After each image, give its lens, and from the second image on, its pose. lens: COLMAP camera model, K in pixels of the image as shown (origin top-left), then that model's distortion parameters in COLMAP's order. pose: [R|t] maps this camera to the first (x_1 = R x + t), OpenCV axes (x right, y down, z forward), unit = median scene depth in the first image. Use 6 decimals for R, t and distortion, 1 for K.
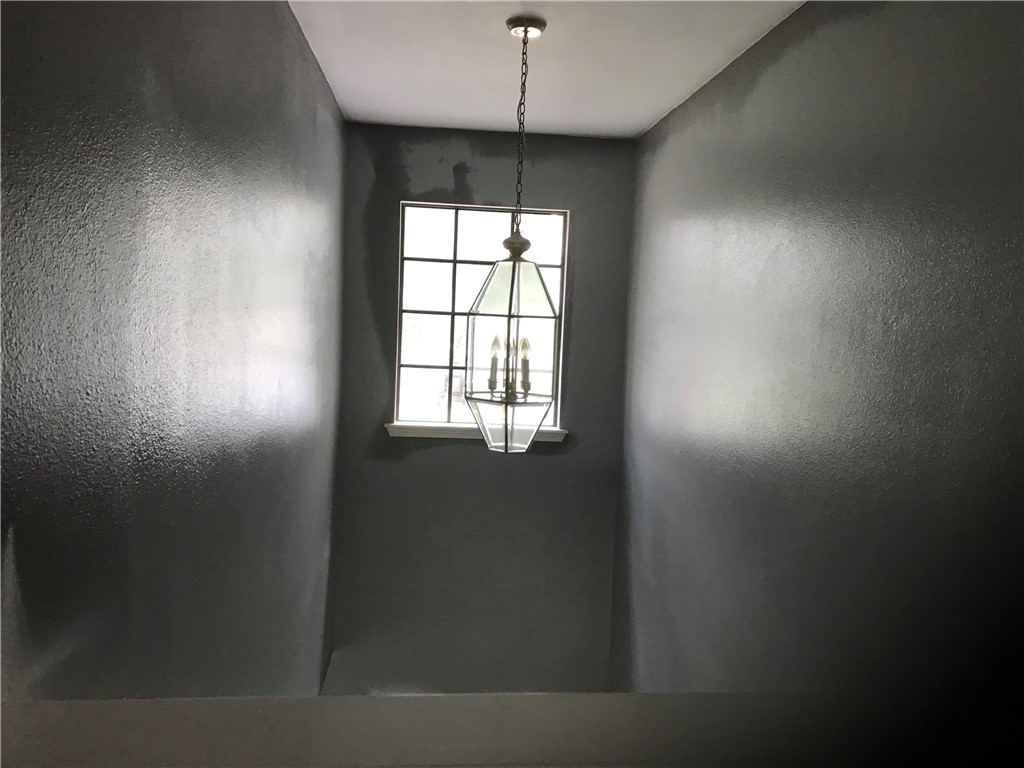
lens RADIAL K [[837.5, 0, 514.1], [0, 837.5, 376.9], [0, 0, 1]] dist [0.051902, -0.039200]
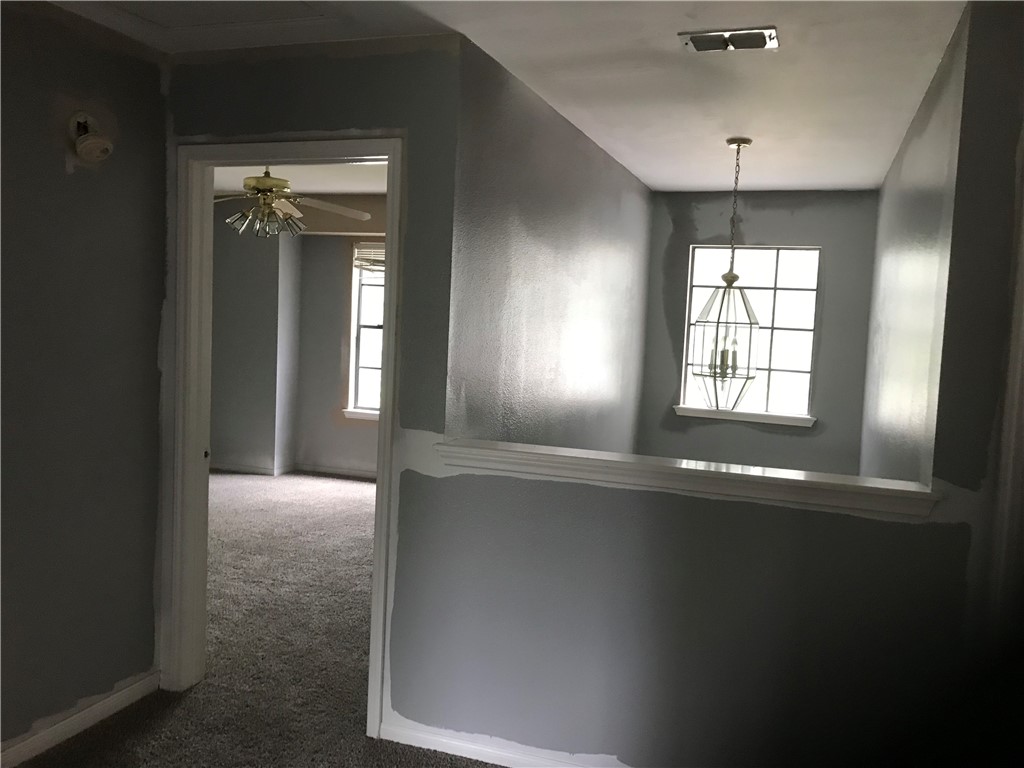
lens RADIAL K [[837.5, 0, 517.0], [0, 837.5, 374.8], [0, 0, 1]] dist [0.051902, -0.039200]
pose [[0.909322, 0.025788, -0.415294, 0.188324], [-0.038932, 0.998972, -0.023214, 0.048013], [0.414269, 0.037277, 0.909391, -0.375434]]
